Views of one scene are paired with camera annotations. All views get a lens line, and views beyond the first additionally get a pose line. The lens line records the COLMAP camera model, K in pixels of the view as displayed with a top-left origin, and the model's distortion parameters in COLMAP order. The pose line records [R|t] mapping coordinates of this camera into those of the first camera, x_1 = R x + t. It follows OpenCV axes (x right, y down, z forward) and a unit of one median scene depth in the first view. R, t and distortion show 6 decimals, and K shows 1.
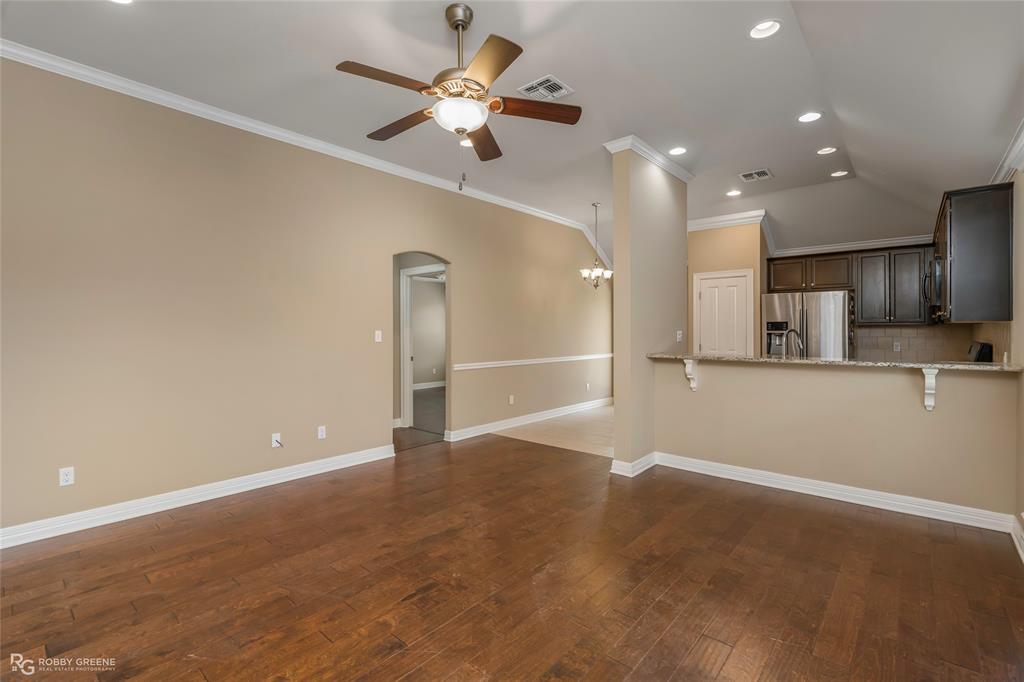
lens RADIAL K [[462.6, 0, 517.7], [0, 462.6, 335.5], [0, 0, 1]] dist [-0.007247, 0.001092]
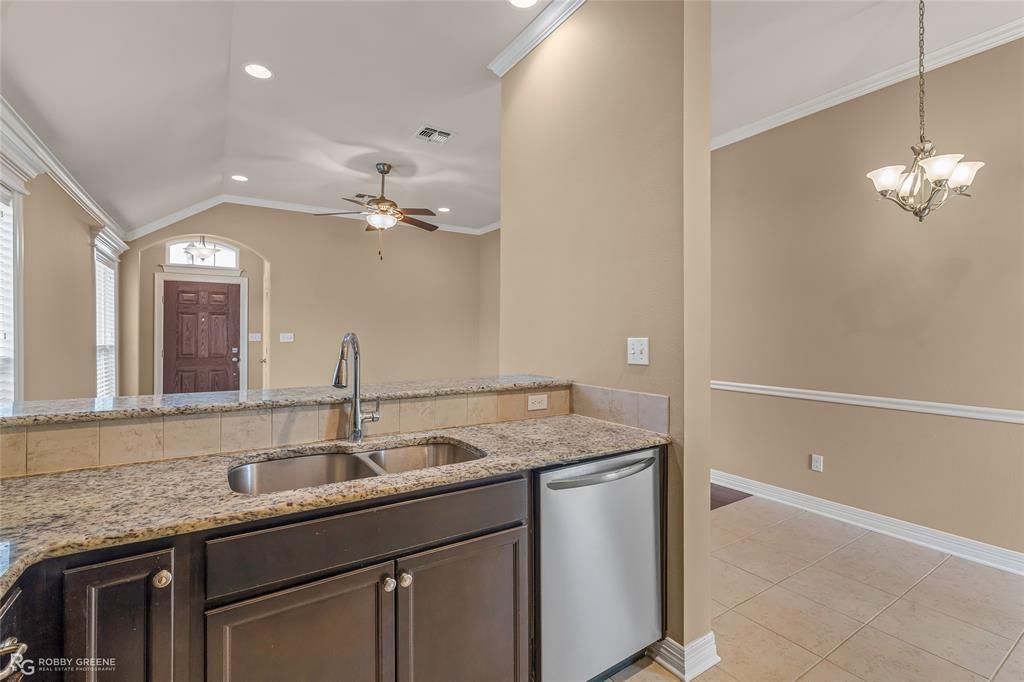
lens RADIAL K [[462.6, 0, 503.0], [0, 462.6, 333.5], [0, 0, 1]] dist [-0.007247, 0.001092]
pose [[-0.294484, -0.001875, -0.955655, 1.214970], [-0.015769, 0.999871, 0.002897, -0.018325], [0.955526, 0.015923, -0.294475, 1.595656]]
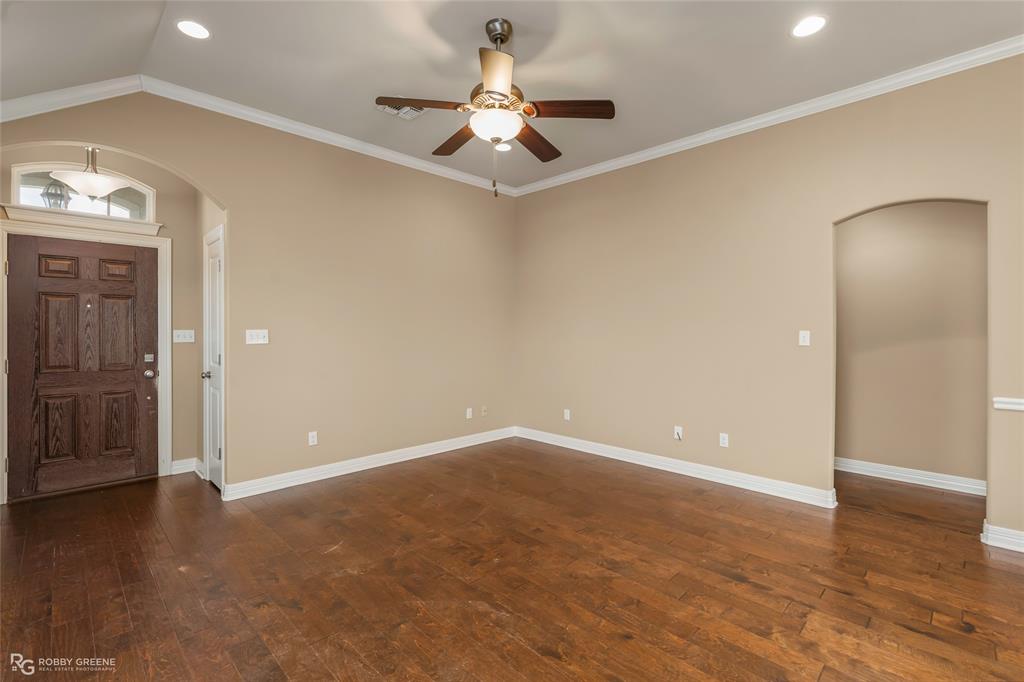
lens RADIAL K [[462.6, 0, 507.3], [0, 462.6, 334.2], [0, 0, 1]] dist [-0.007247, 0.001092]
pose [[-0.081138, 0.008721, -0.996665, 0.754315], [-0.014302, 0.999849, 0.009913, -0.008507], [0.996600, 0.015058, -0.081001, 0.907090]]
